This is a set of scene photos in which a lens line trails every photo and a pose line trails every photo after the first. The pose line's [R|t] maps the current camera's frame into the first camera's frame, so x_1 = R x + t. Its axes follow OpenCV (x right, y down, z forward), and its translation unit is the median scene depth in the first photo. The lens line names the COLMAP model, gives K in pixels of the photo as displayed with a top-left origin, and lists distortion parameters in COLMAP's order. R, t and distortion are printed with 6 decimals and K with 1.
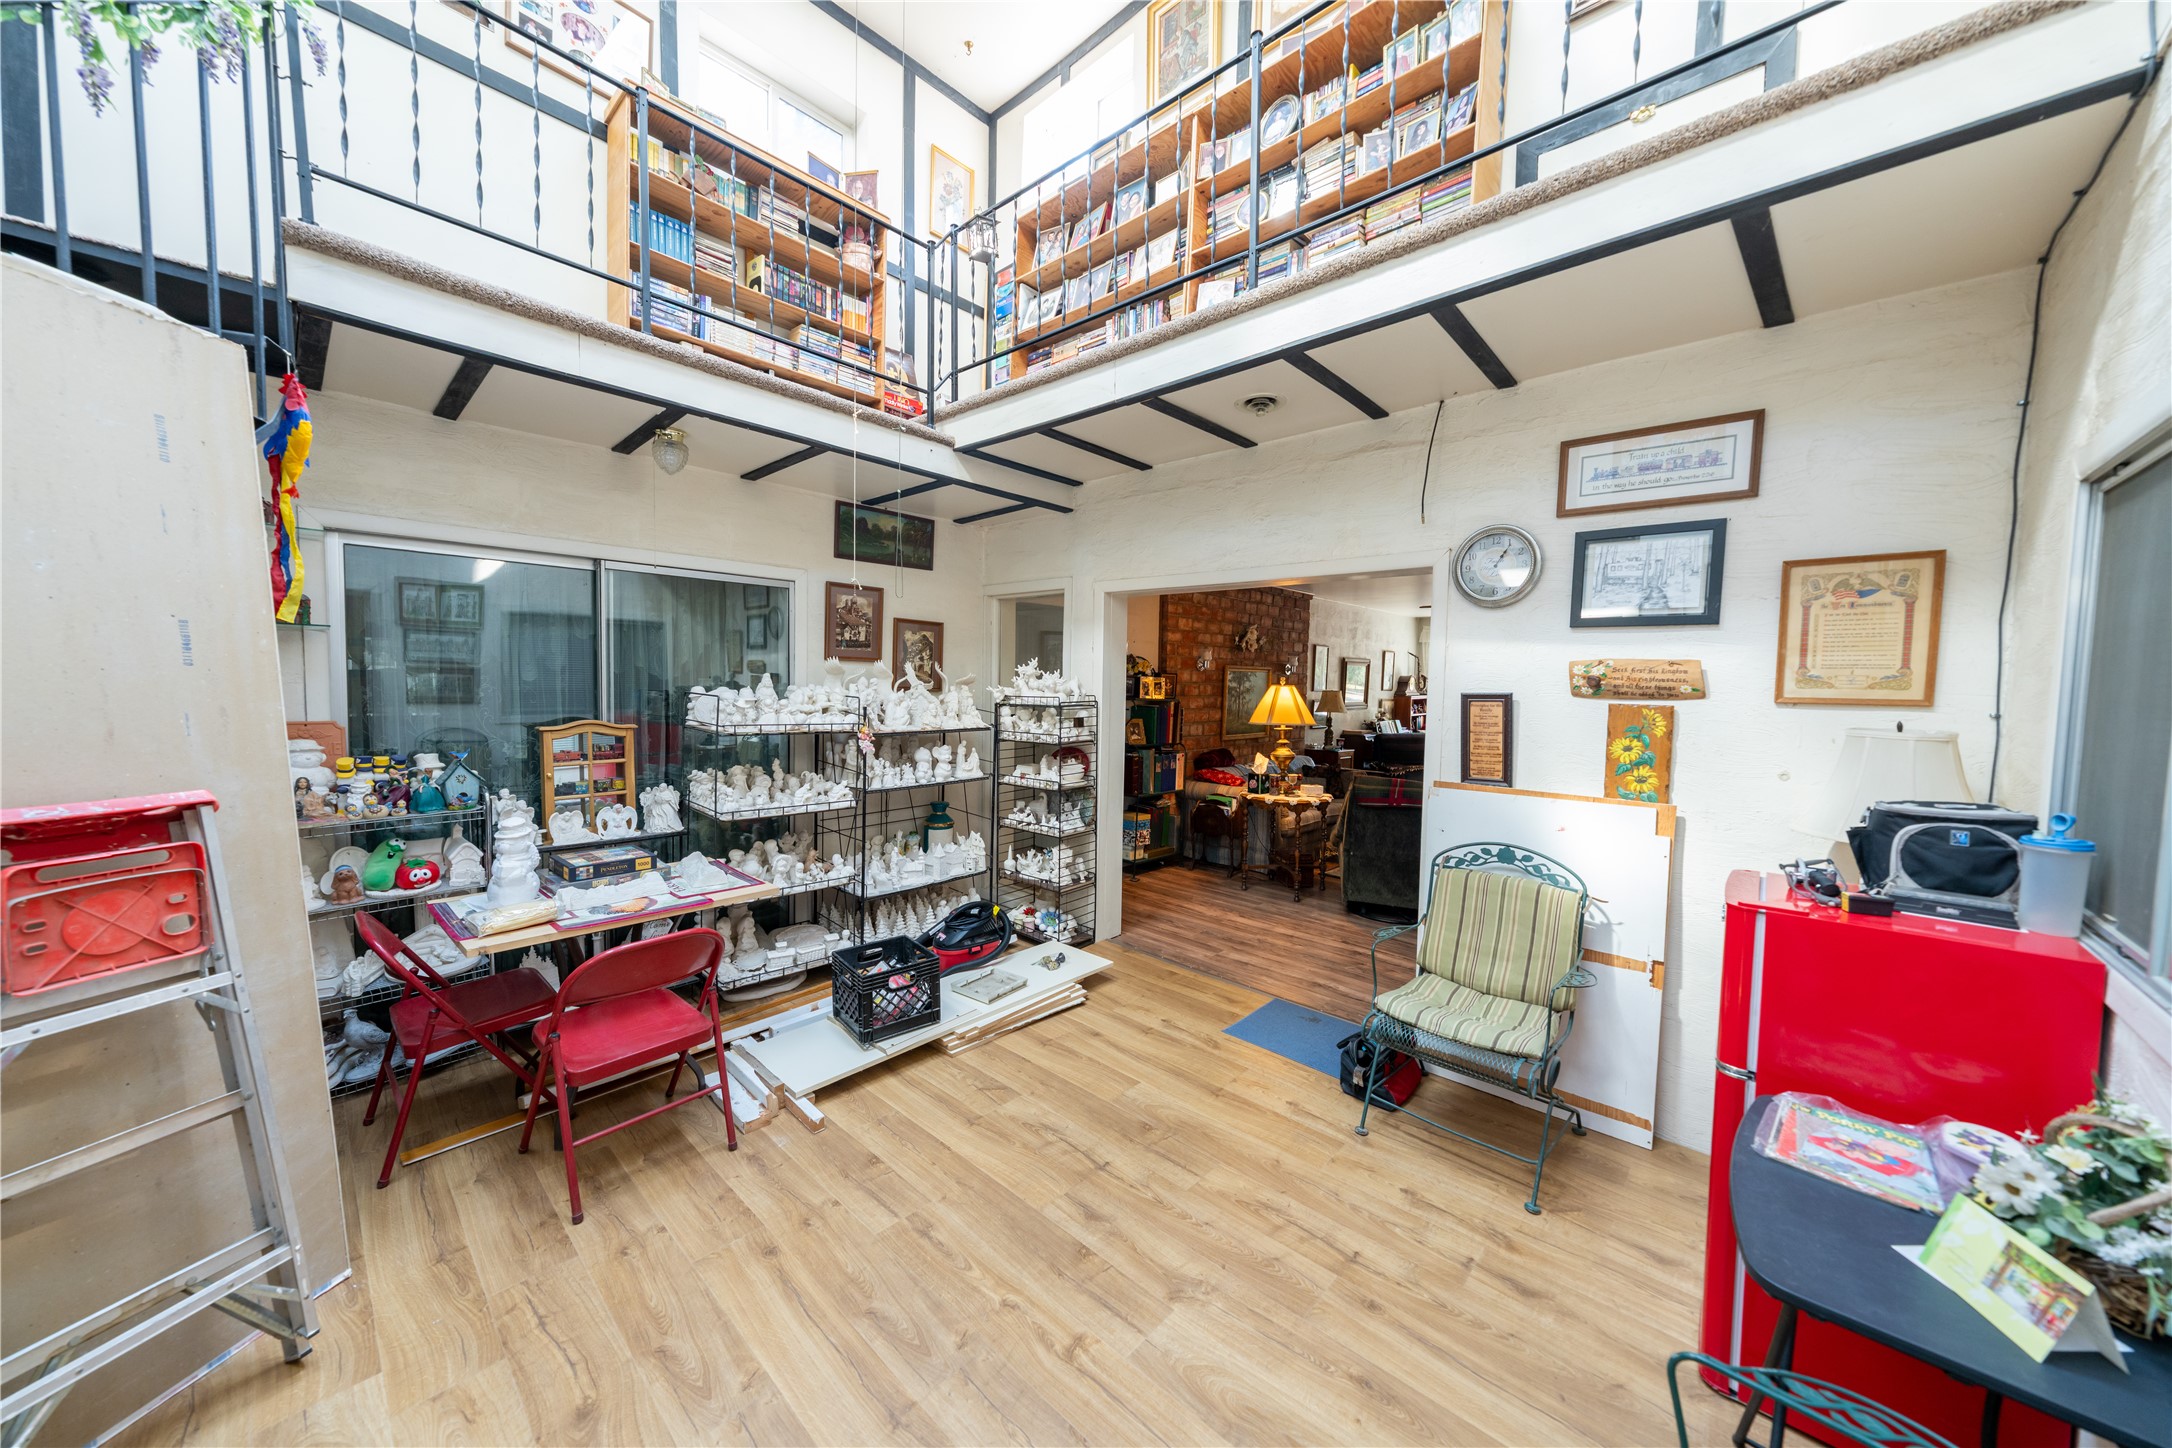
lens RADIAL K [[748.9, 0, 1100.5], [0, 748.9, 729.9], [0, 0, 1]] dist [-0.001318, 0.000013]
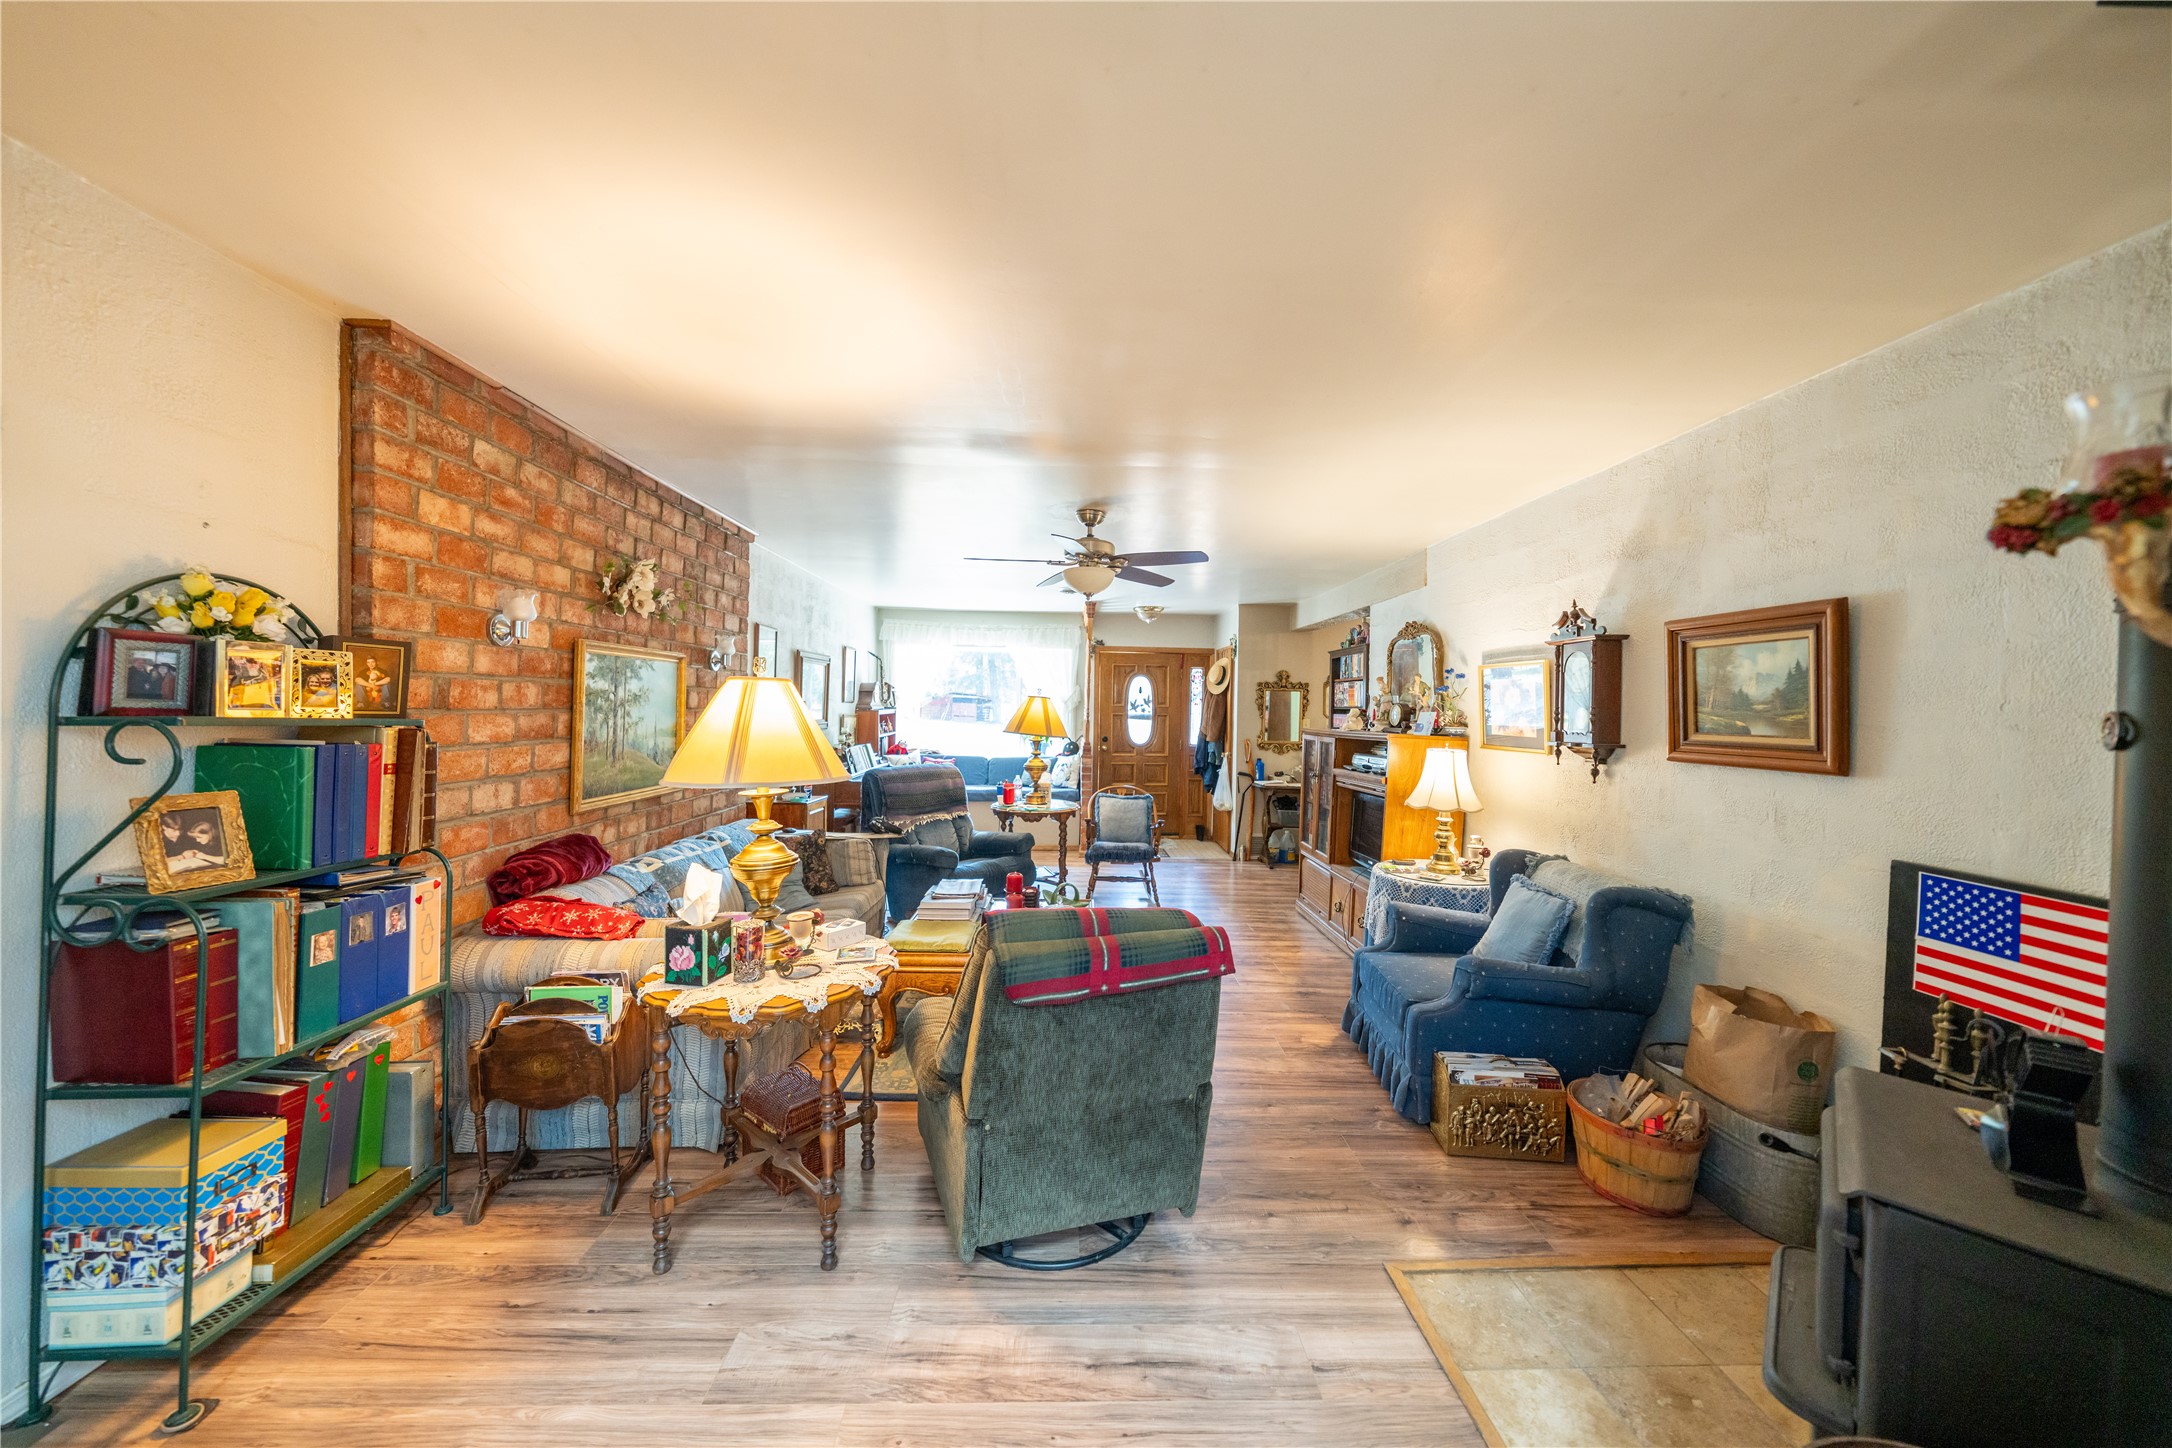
lens RADIAL K [[748.9, 0, 1078.2], [0, 748.9, 727.2], [0, 0, 1]] dist [-0.001318, 0.000013]
pose [[0.730098, -0.017098, 0.683128, 0.083817], [0.033515, 0.999380, -0.010806, -0.021508], [-0.682520, 0.030784, 0.730219, 0.501059]]
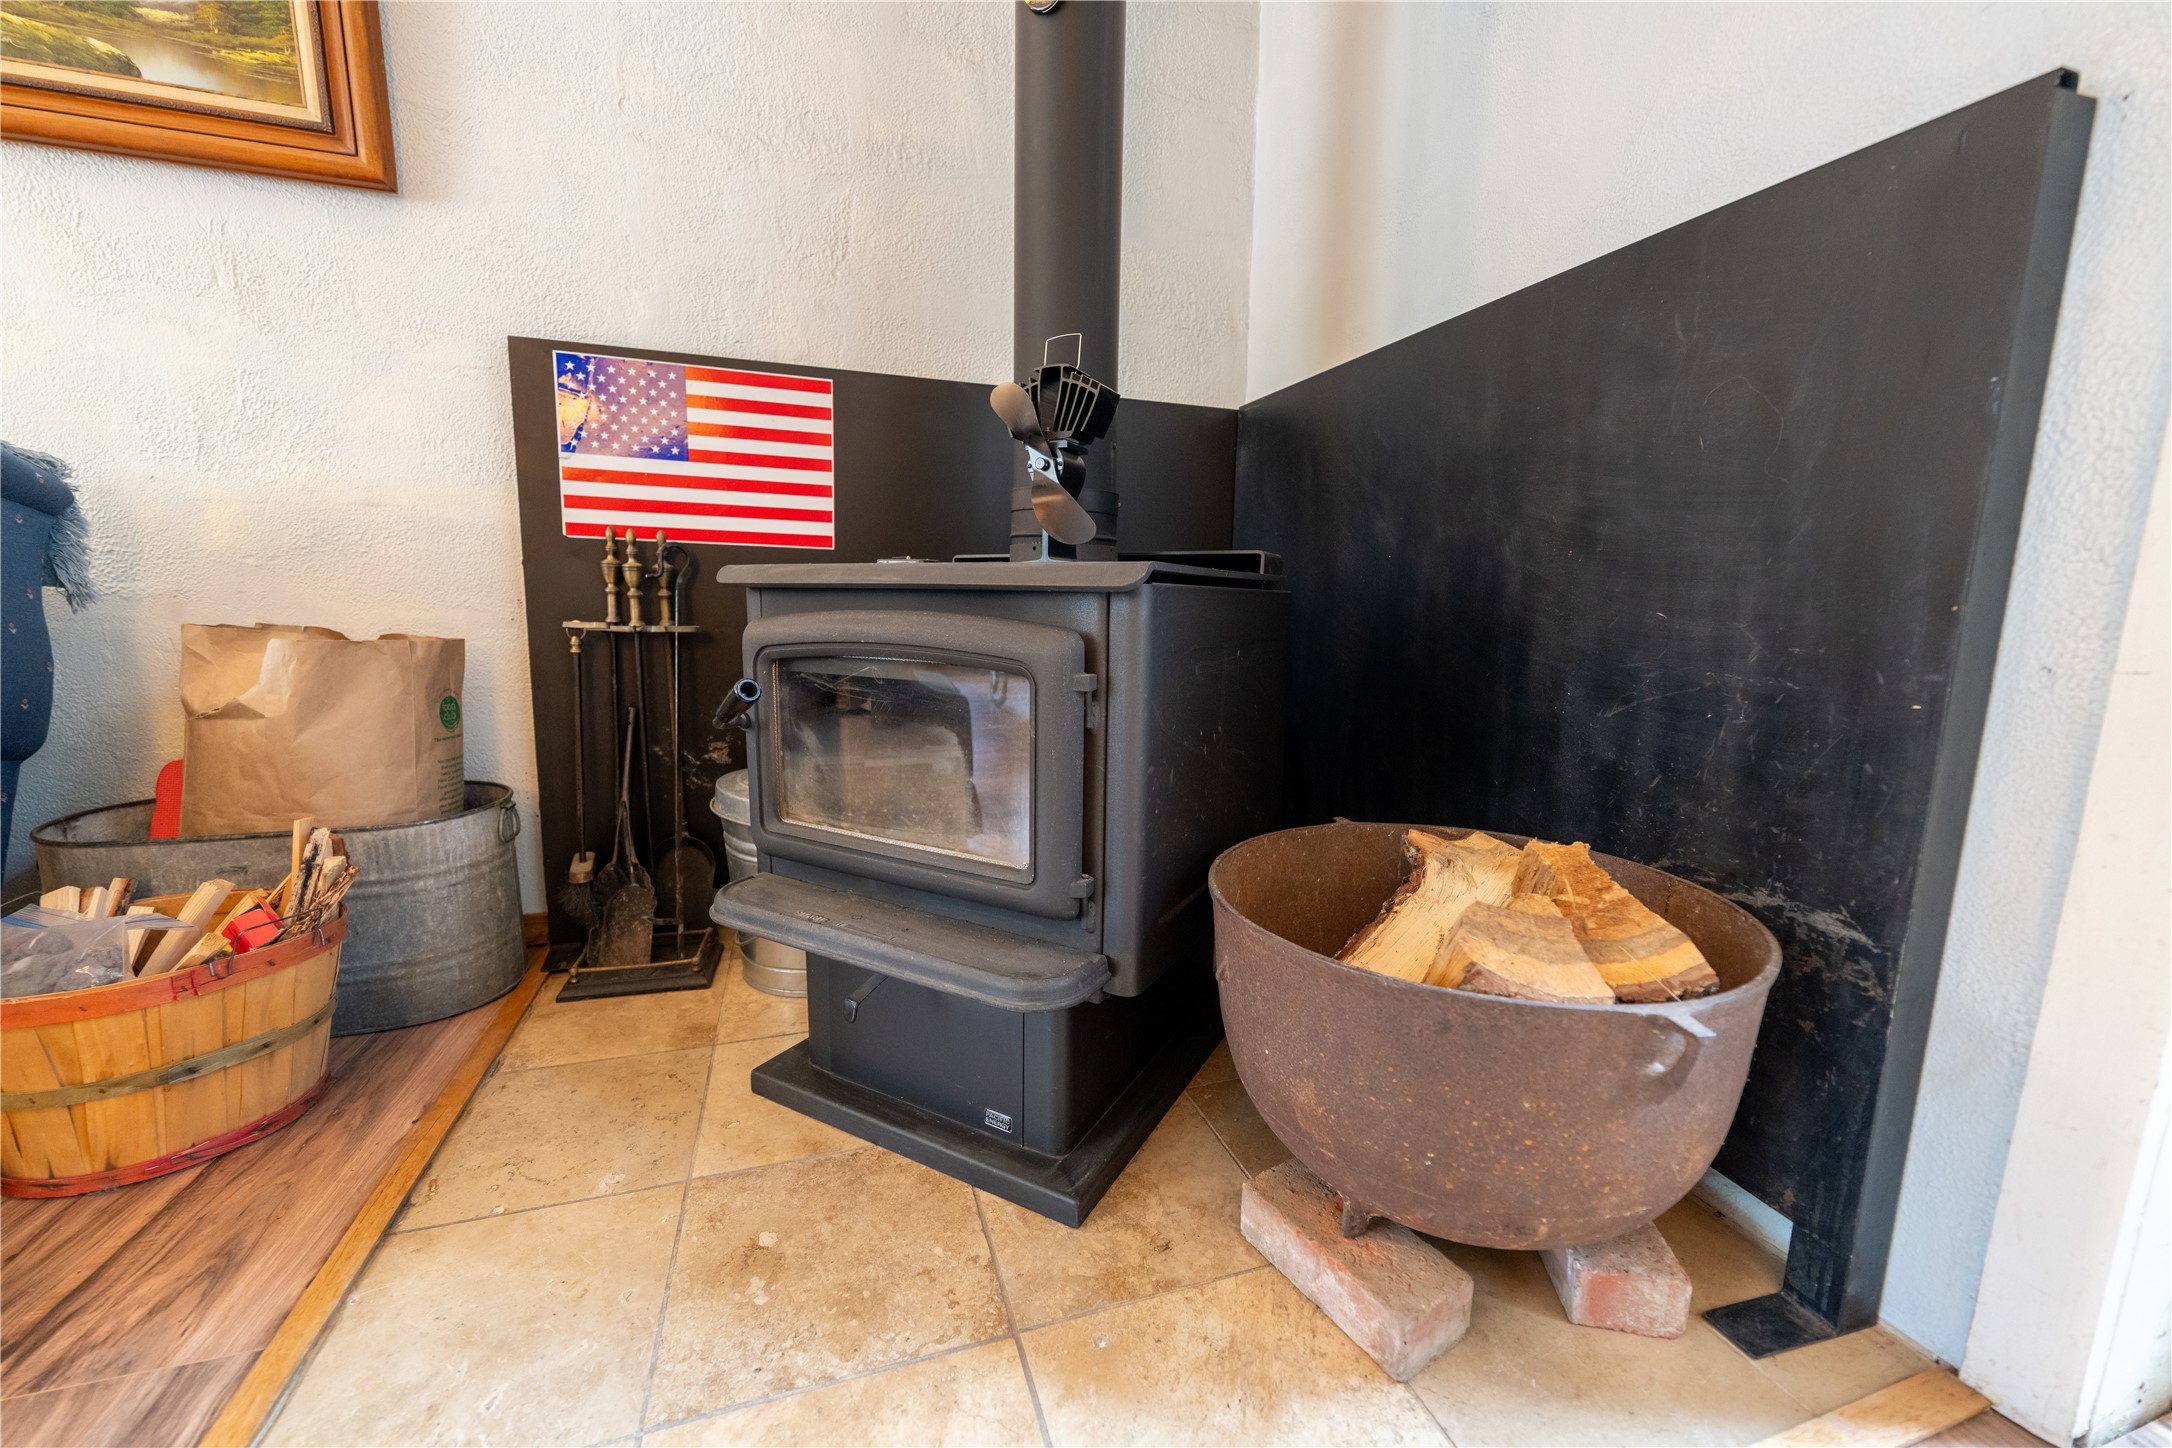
lens RADIAL K [[830.0, 0, 1074.7], [0, 830.0, 721.4], [0, 0, 1]] dist [-0.000656, 0.000179]
pose [[-0.861015, -0.099004, 0.498850, 0.288441], [0.006658, 0.978591, 0.205708, 0.091347], [-0.508536, 0.180439, -0.841922, 0.618371]]
